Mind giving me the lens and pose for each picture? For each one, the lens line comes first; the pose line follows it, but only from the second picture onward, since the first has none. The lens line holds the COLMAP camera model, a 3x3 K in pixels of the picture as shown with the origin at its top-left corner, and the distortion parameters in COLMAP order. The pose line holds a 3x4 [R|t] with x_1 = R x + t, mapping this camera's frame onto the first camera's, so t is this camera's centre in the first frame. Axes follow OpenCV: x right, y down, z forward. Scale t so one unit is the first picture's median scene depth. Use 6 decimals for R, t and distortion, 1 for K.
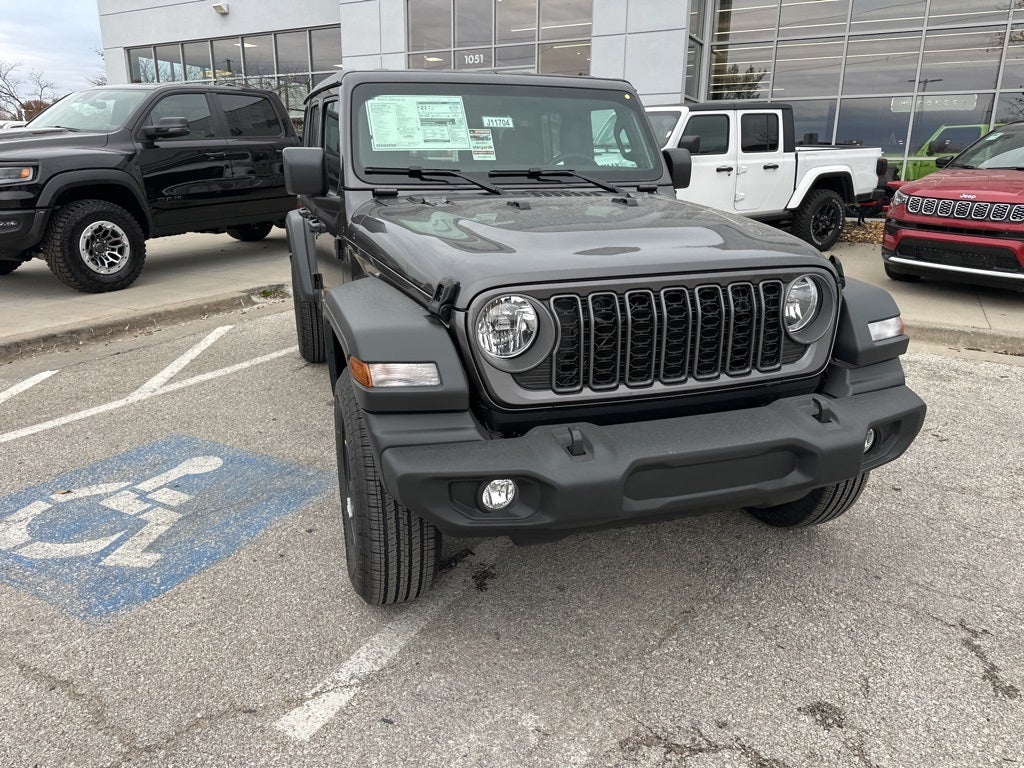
lens RADIAL K [[720.4, 0, 507.1], [0, 720.4, 382.4], [0, 0, 1]] dist [0.032615, -0.036561]
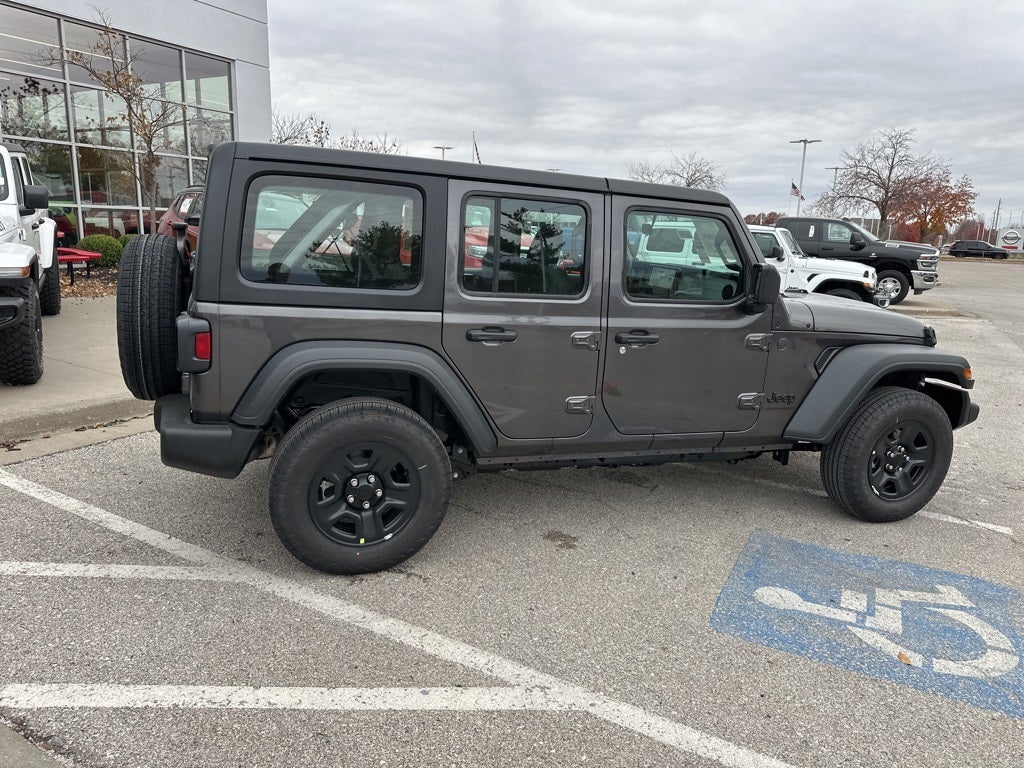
lens RADIAL K [[720.4, 0, 511.6], [0, 720.4, 383.5], [0, 0, 1]] dist [0.032615, -0.036561]
pose [[-0.006481, -0.222728, 0.974859, -1.436813], [0.245669, 0.944647, 0.217458, -0.491433], [-0.969332, 0.240902, 0.048595, 1.381752]]
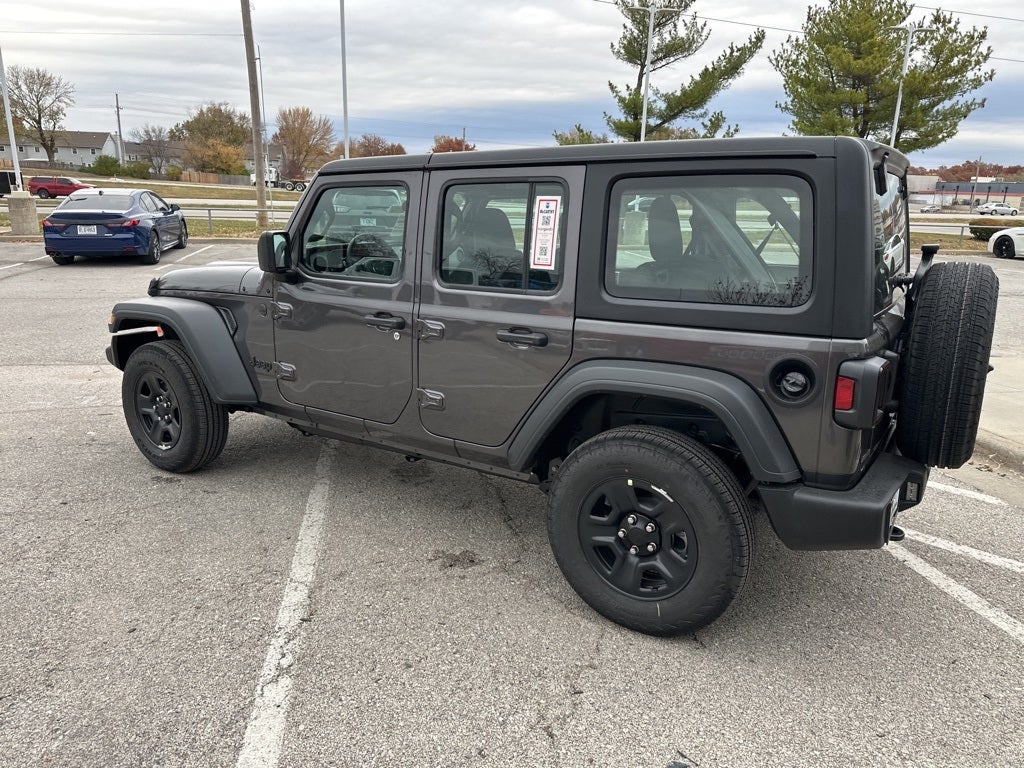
lens RADIAL K [[720.4, 0, 506.8], [0, 720.4, 377.9], [0, 0, 1]] dist [0.032615, -0.036561]
pose [[-0.781649, 0.124221, -0.611223, 0.709900], [-0.208642, 0.871437, 0.443922, -0.755660], [0.587786, 0.474518, -0.655240, 2.238990]]
